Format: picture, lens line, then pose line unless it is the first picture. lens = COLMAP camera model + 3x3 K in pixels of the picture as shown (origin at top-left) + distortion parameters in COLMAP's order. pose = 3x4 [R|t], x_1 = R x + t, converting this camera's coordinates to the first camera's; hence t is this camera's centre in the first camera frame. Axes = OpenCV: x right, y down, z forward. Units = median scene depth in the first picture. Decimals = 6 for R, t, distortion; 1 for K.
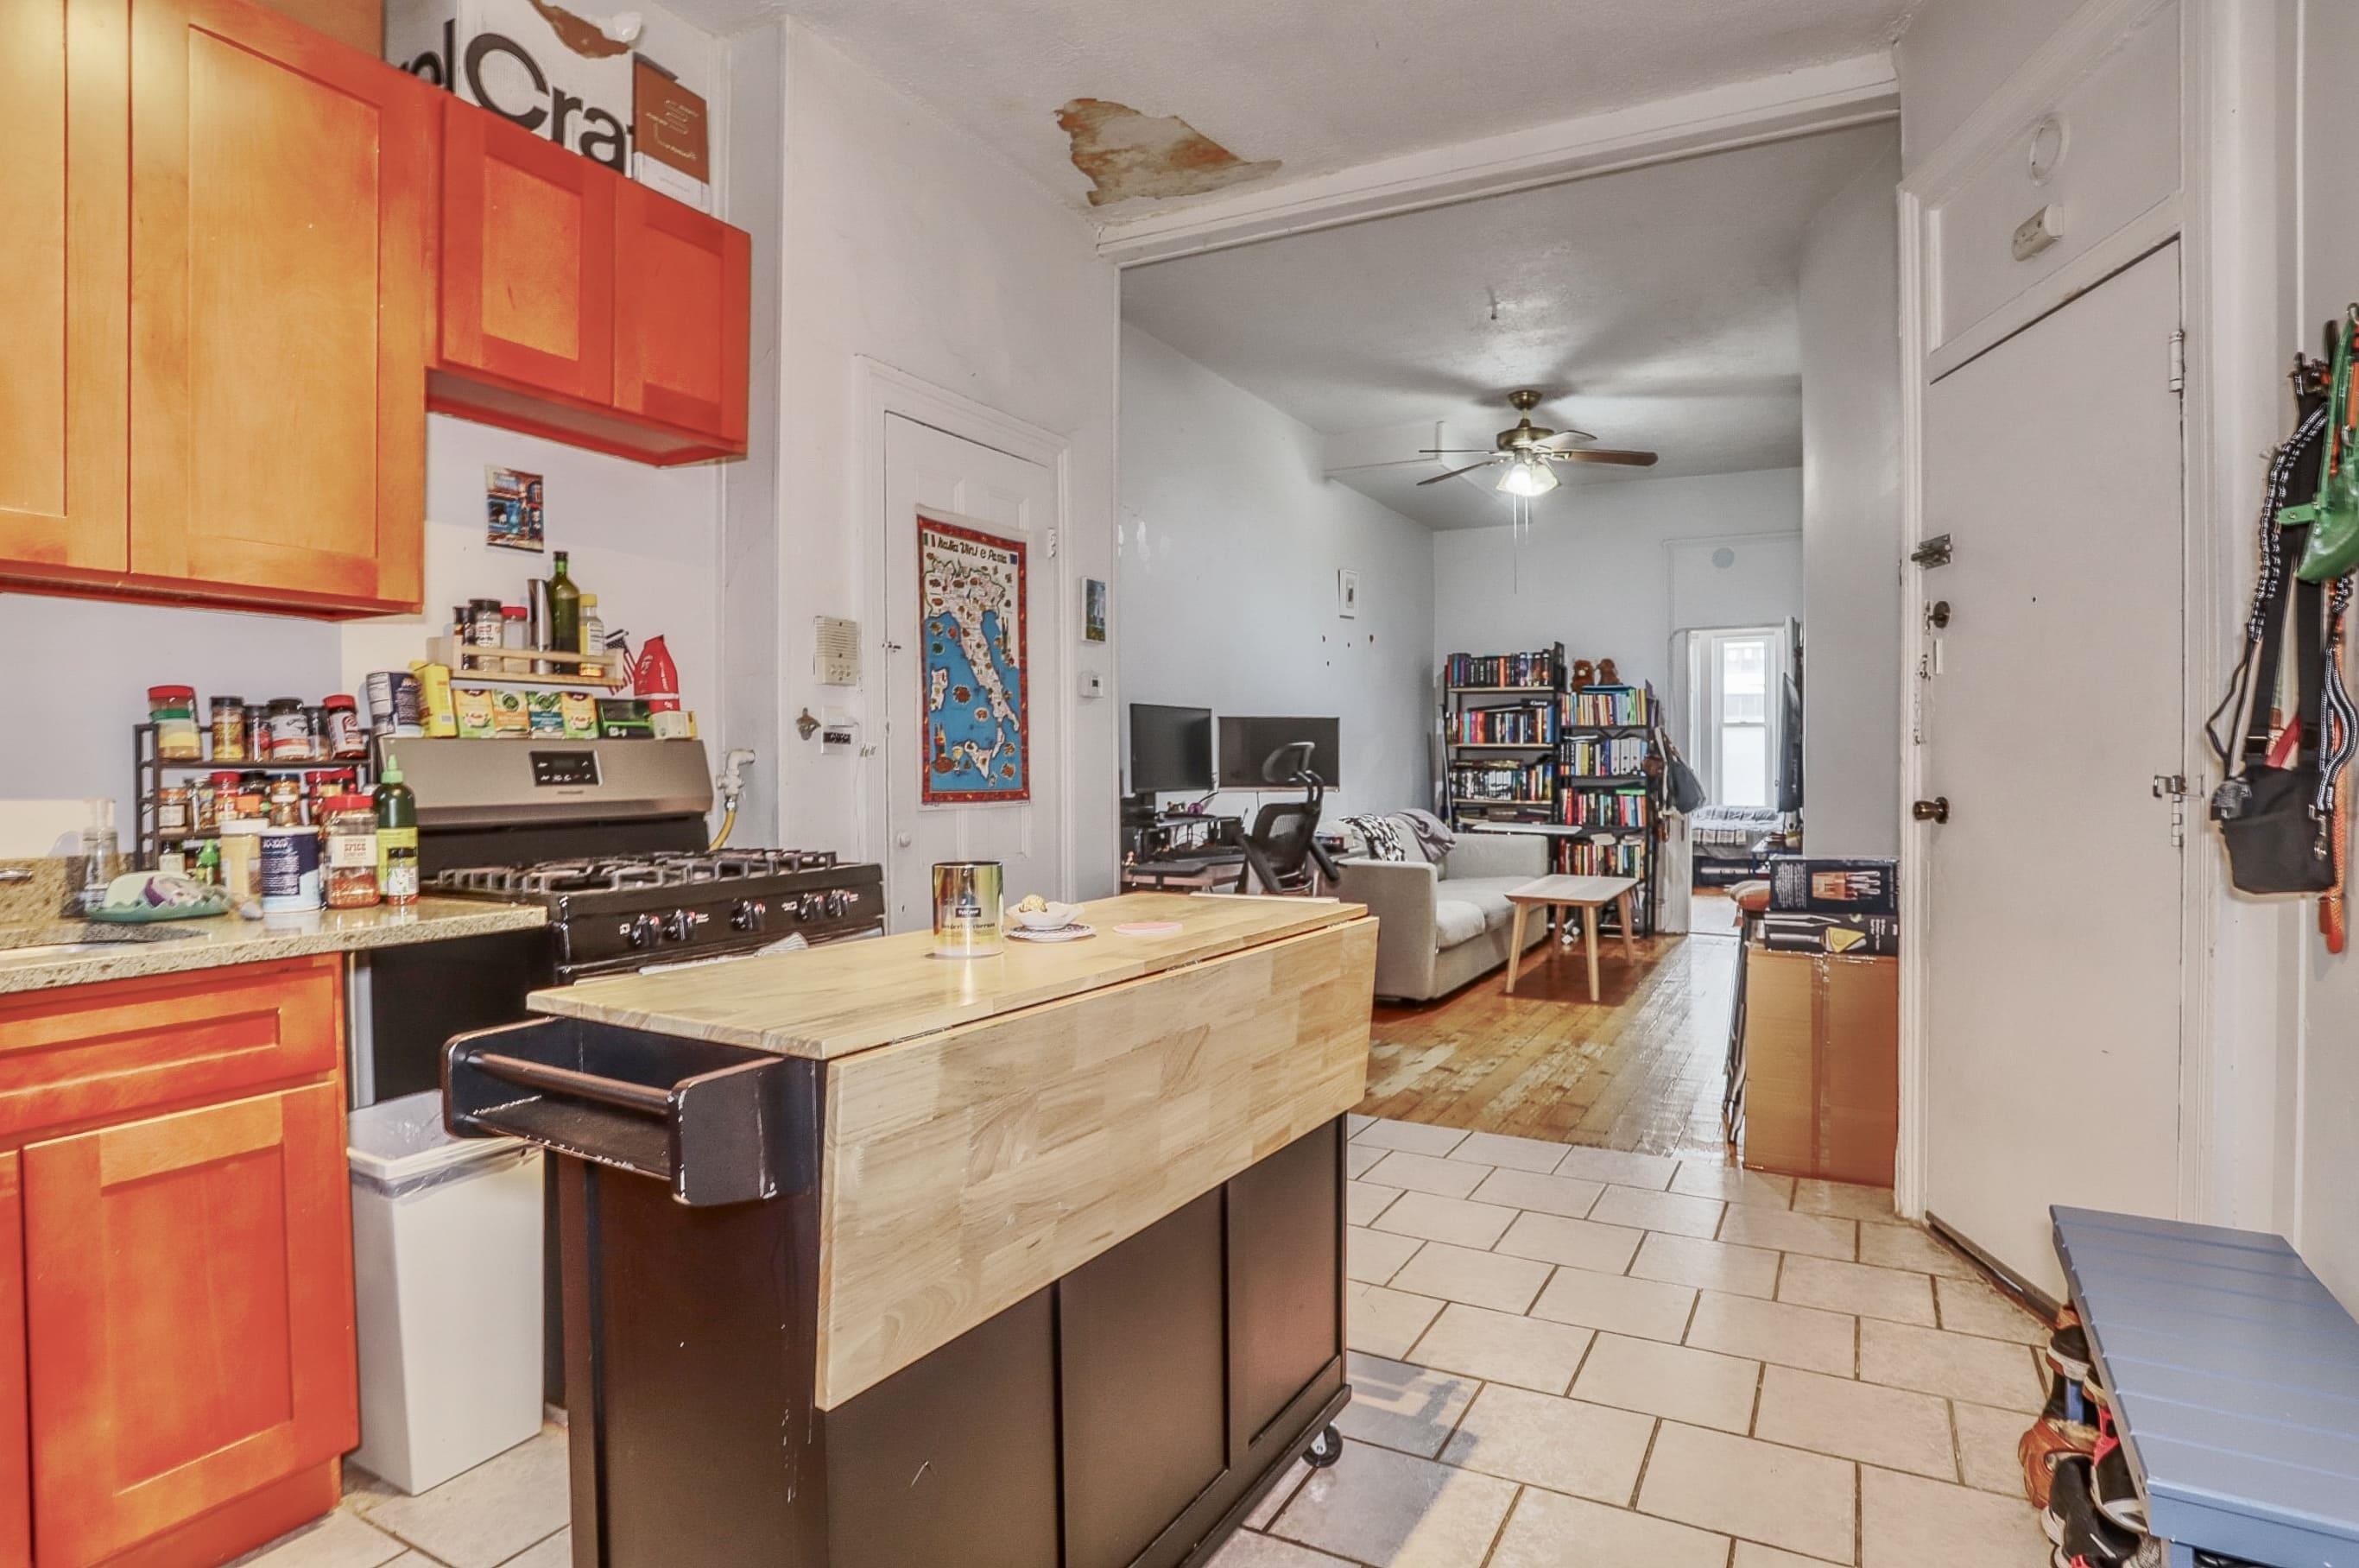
lens RADIAL K [[1190.2, 0, 1171.5], [0, 1190.2, 765.9], [0, 0, 1]] dist [-0.063230, 0.000141]
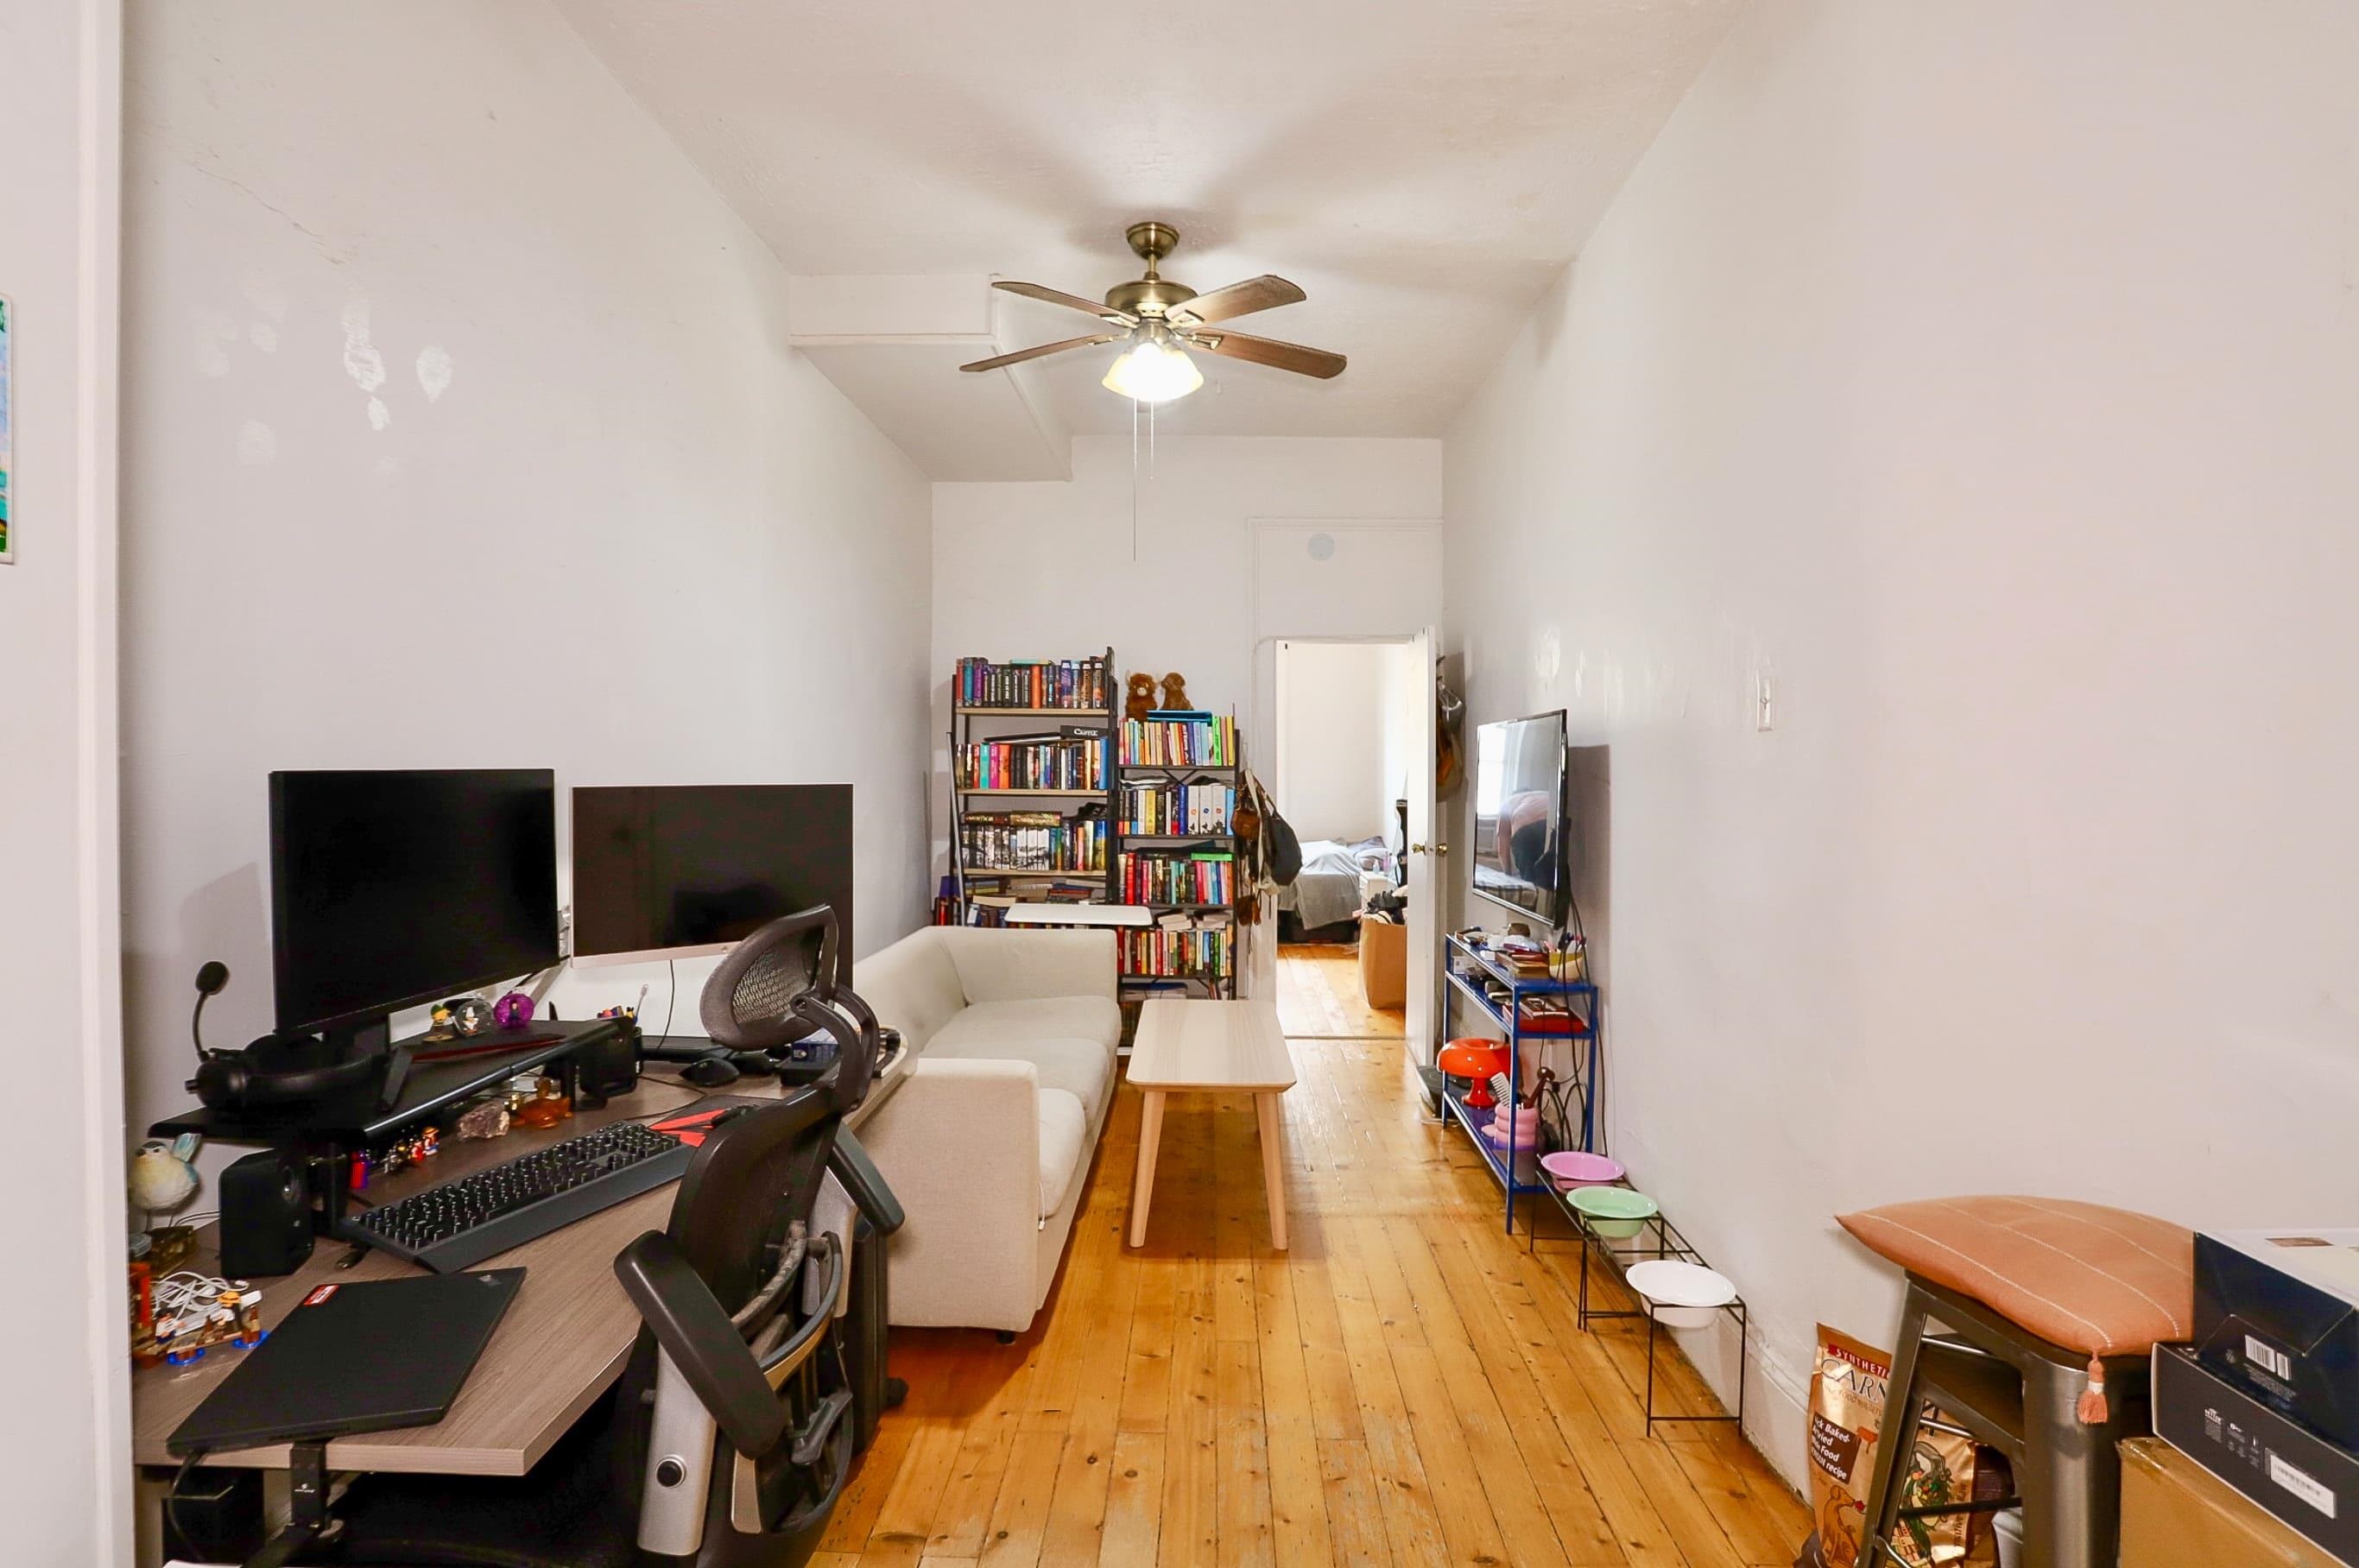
lens RADIAL K [[1190.2, 0, 1171.5], [0, 1190.2, 765.9], [0, 0, 1]] dist [-0.063230, 0.000141]
pose [[0.882952, -0.000474, 0.469463, 0.021136], [0.002667, 0.999988, -0.004007, -0.030602], [-0.469456, 0.004791, 0.882943, 0.351882]]
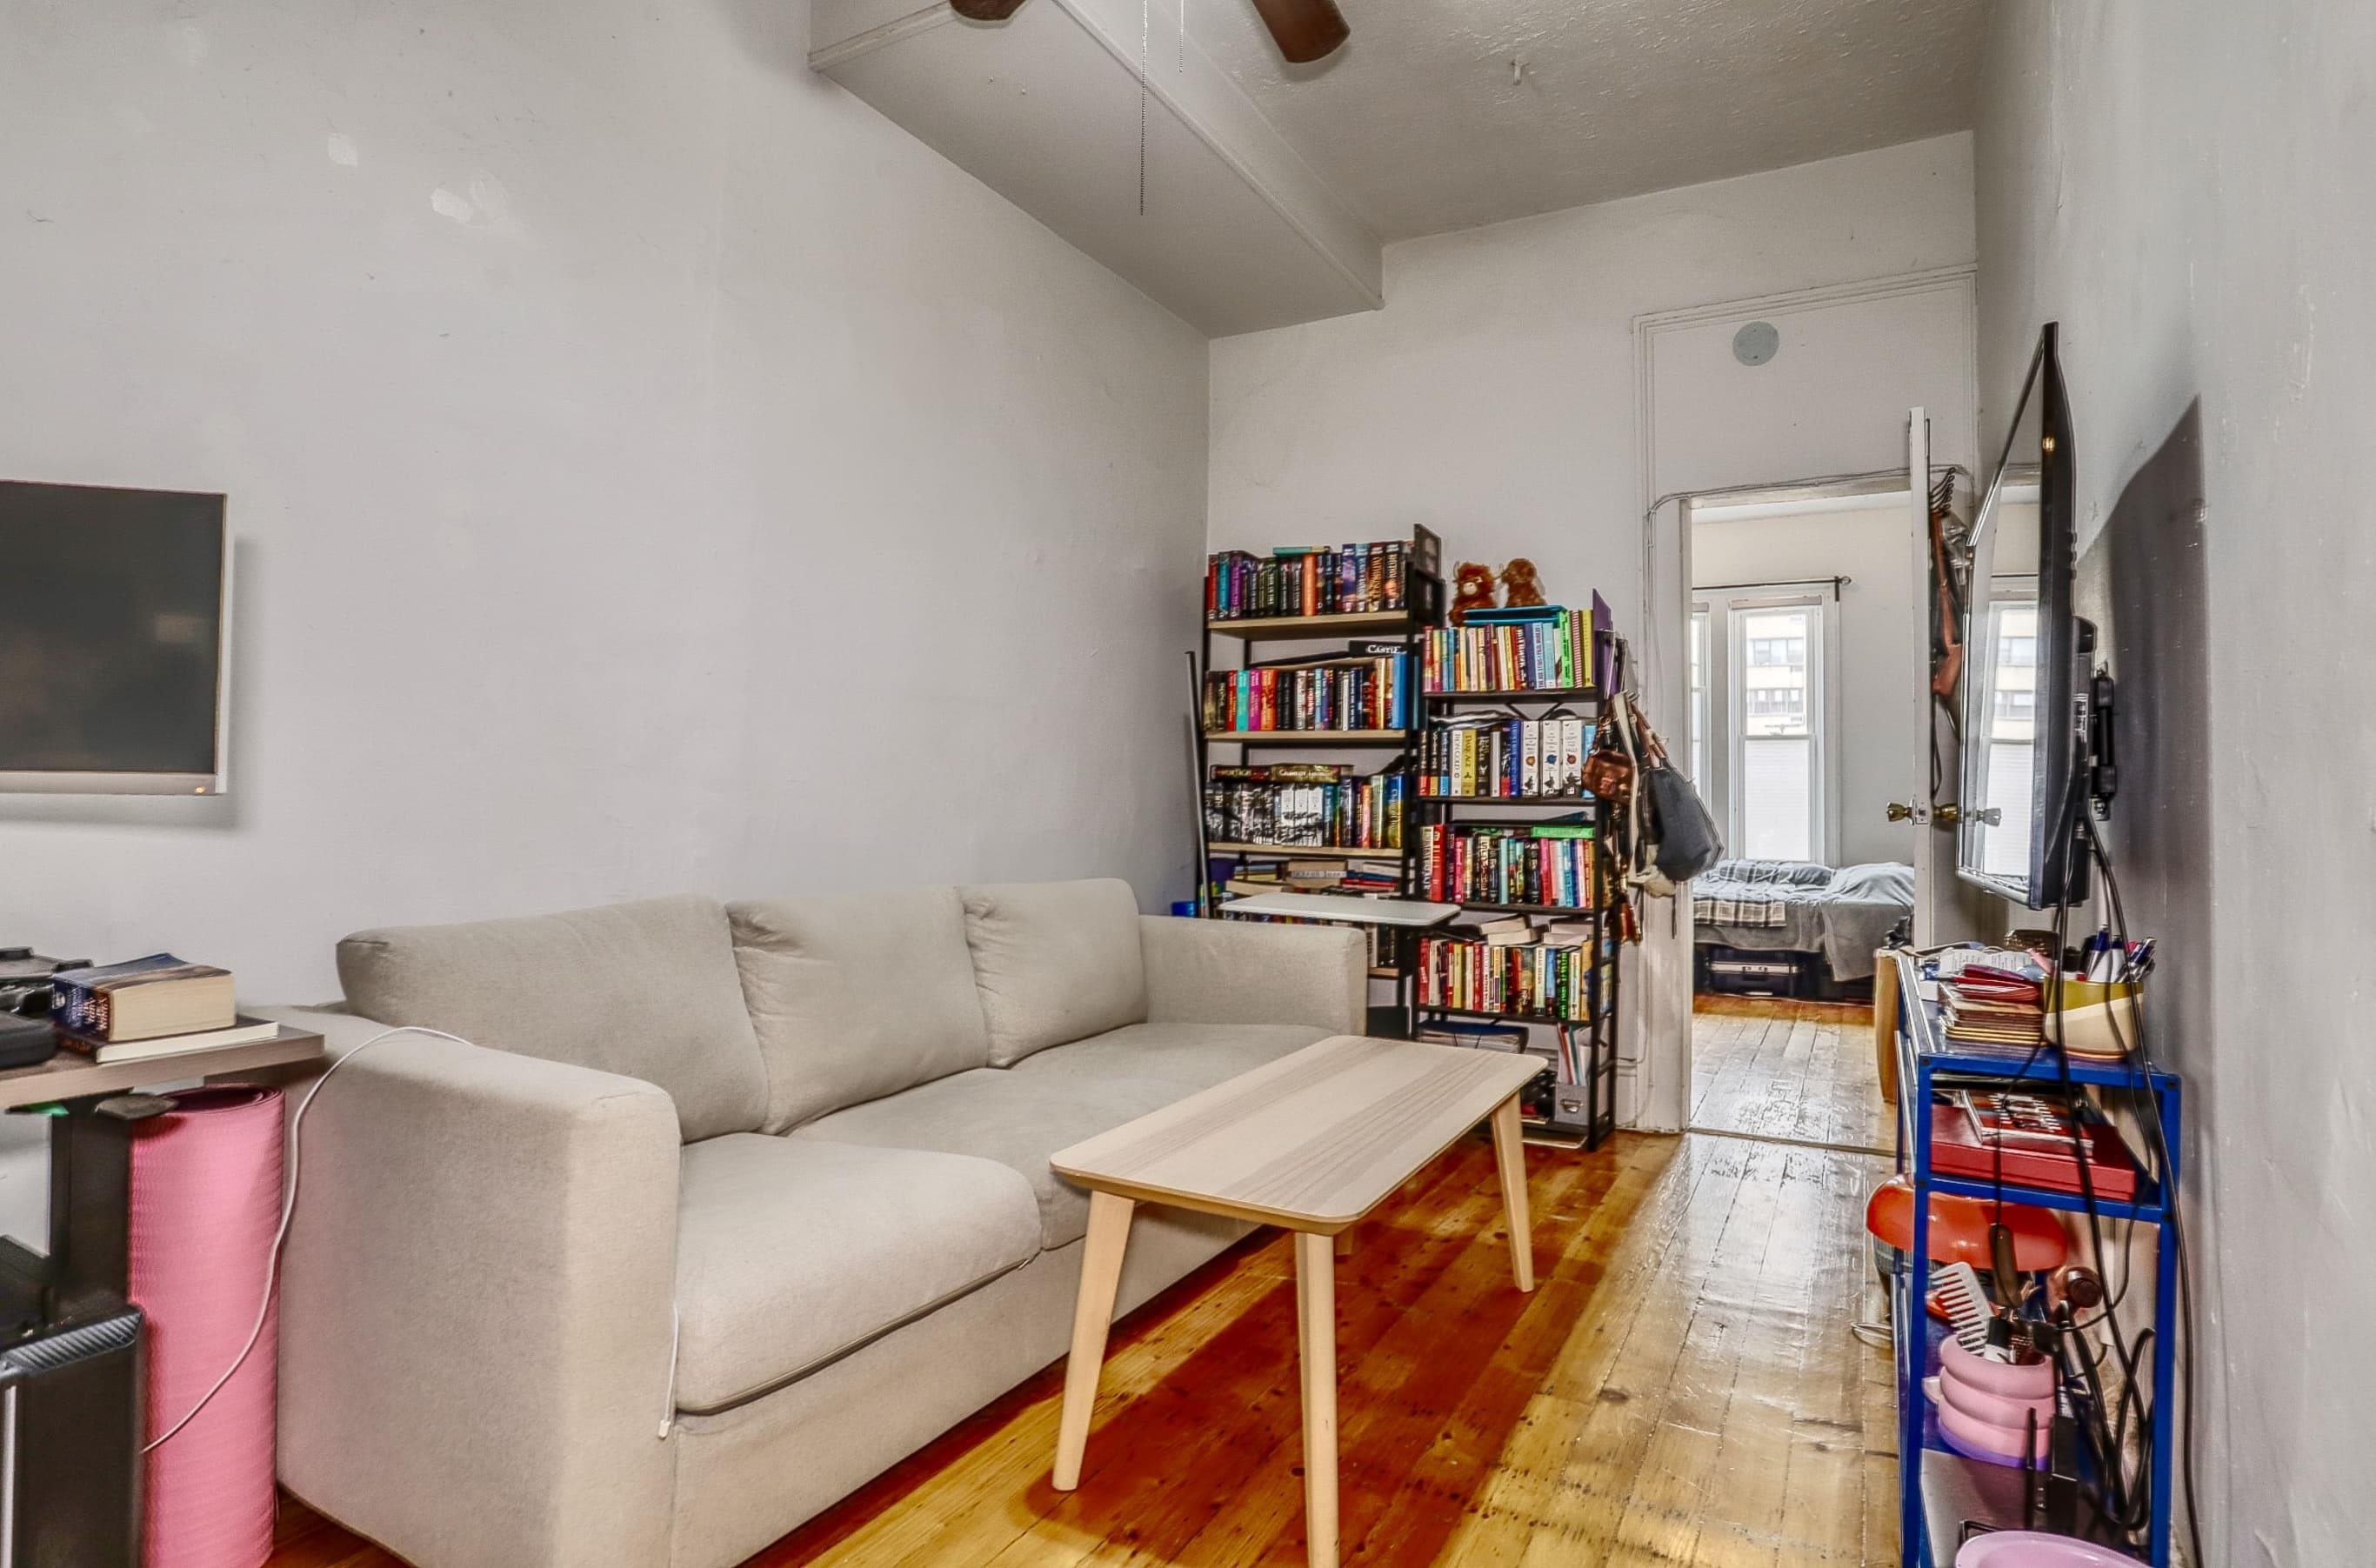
lens RADIAL K [[1245.4, 0, 1211.9], [0, 1245.4, 768.4], [0, 0, 1]] dist [-0.041192, 0.000462]
pose [[0.999102, 0.013478, 0.040170, 0.224617], [-0.012114, 0.999348, -0.034003, 0.014796], [-0.040602, 0.033486, 0.998614, 0.500423]]
